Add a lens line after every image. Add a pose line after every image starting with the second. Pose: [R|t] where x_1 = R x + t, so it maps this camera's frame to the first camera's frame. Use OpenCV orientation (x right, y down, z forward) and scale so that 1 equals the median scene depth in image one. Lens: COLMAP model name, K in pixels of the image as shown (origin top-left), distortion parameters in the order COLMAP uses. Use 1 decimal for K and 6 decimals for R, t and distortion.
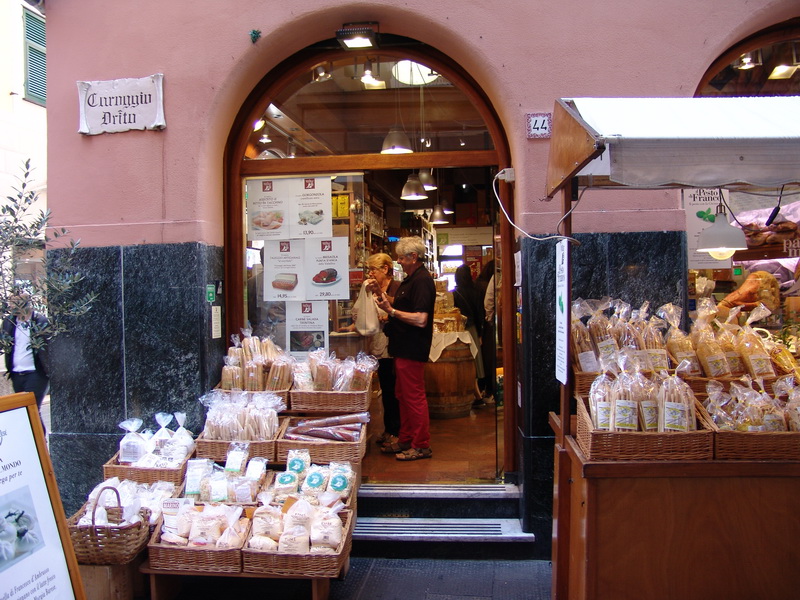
lens RADIAL K [[663.5, 0, 400.0], [0, 663.5, 300.0], [0, 0, 1]] dist [-0.160909, 0.154337]
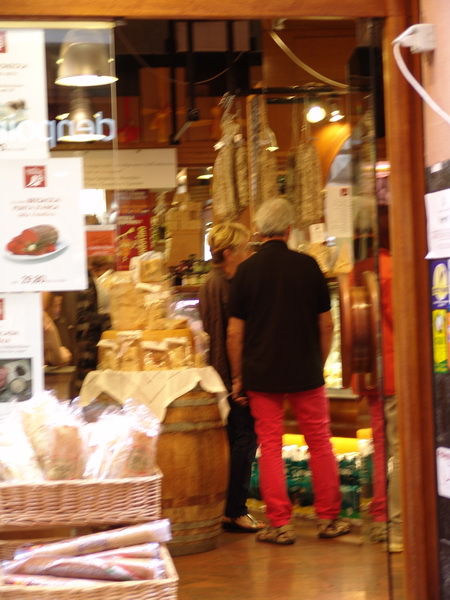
lens RADIAL K [[1525.0, 0, 225.0], [0, 1525.0, 300.0], [0, 0, 1]] dist [0.044690, 0.480937]
pose [[0.965528, -0.011523, 0.260043, -0.291203], [0.015626, 0.999784, -0.013719, 0.025027], [-0.259829, 0.017310, 0.965500, -0.089699]]
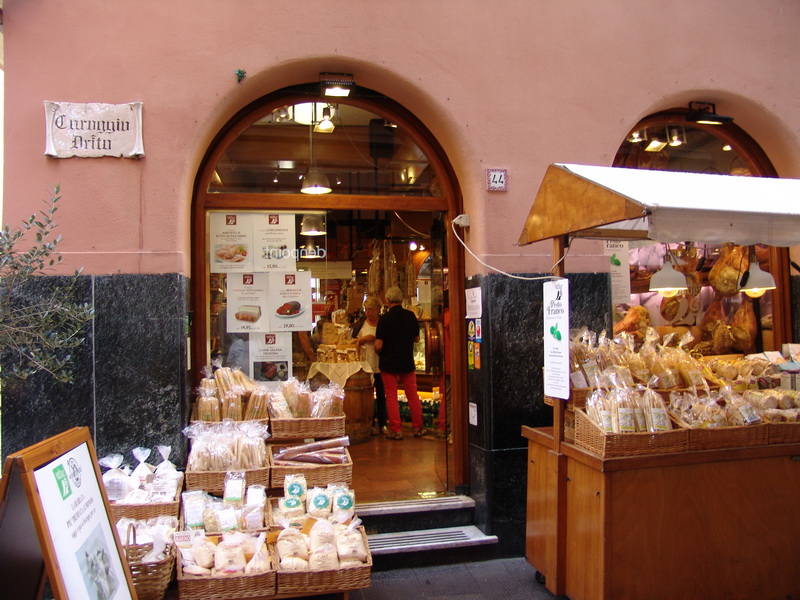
lens RADIAL K [[663.5, 0, 400.0], [0, 663.5, 300.0], [0, 0, 1]] dist [-0.160909, 0.154337]
pose [[0.953267, 0.009663, 0.301976, -0.287670], [0.005229, 0.998811, -0.048466, 0.002190], [-0.302085, 0.047779, 0.952083, -0.049497]]
